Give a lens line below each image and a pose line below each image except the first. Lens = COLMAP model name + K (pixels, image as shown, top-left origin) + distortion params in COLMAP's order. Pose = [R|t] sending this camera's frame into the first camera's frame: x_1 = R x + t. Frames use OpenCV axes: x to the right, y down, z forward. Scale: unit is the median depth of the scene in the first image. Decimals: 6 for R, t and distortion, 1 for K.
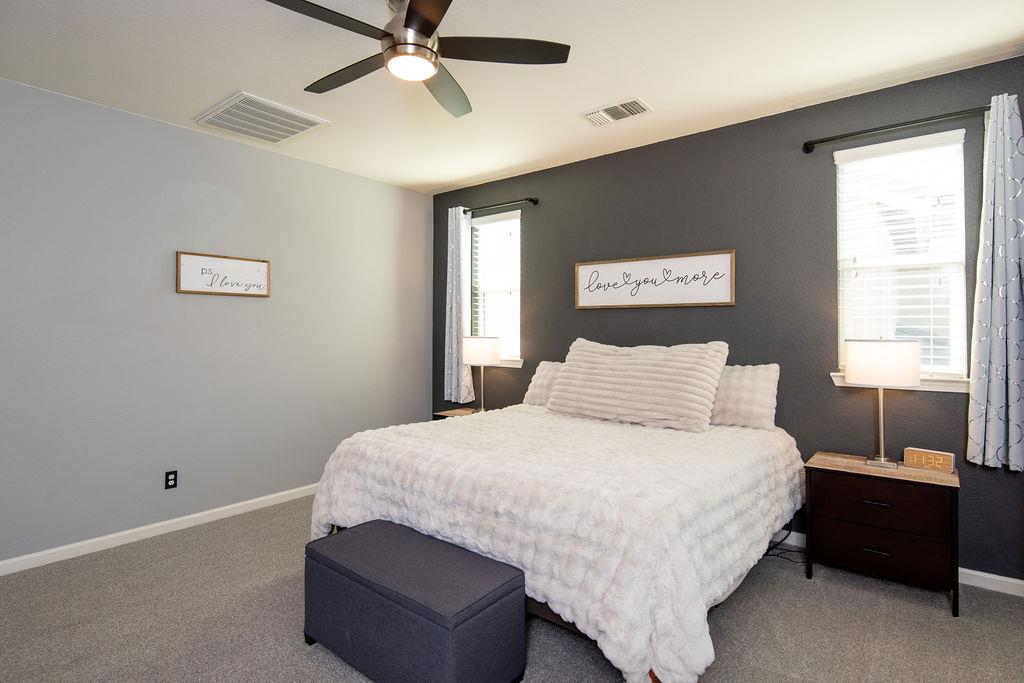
lens RADIAL K [[509.8, 0, 509.0], [0, 509.8, 336.4], [0, 0, 1]] dist [-0.014802, -0.000193]
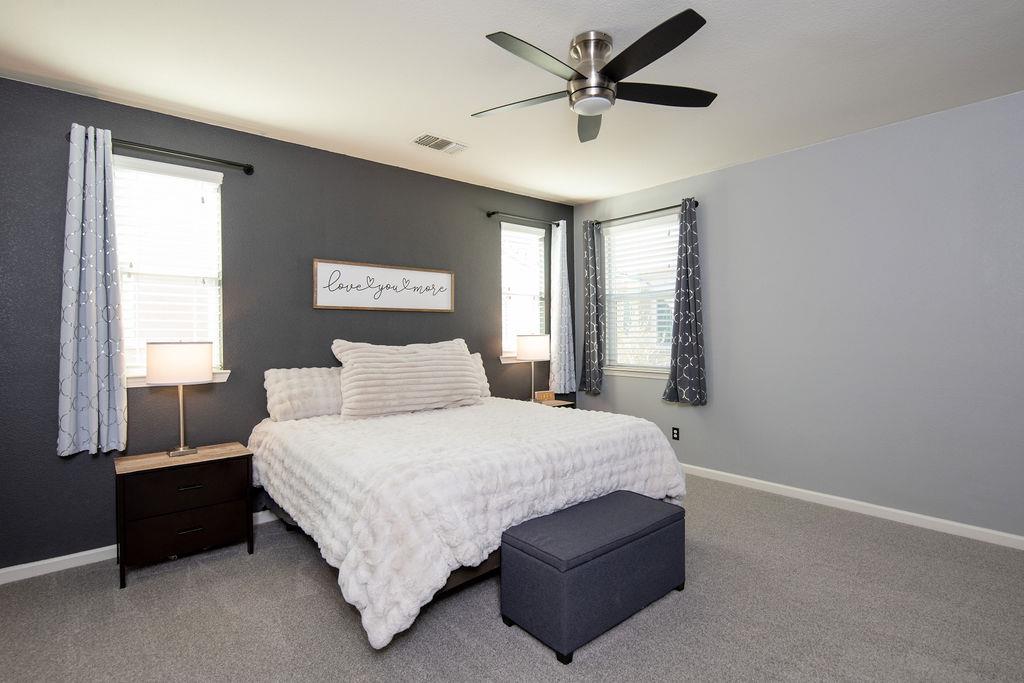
lens RADIAL K [[474.0, 0, 512.0], [0, 474.0, 341.5], [0, 0, 1]] dist [-0.039165, -0.000054]
pose [[0.177571, -0.025345, 0.983781, -0.692238], [0.020403, 0.999548, 0.022069, -0.006239], [-0.983896, 0.016153, 0.178008, 0.540940]]
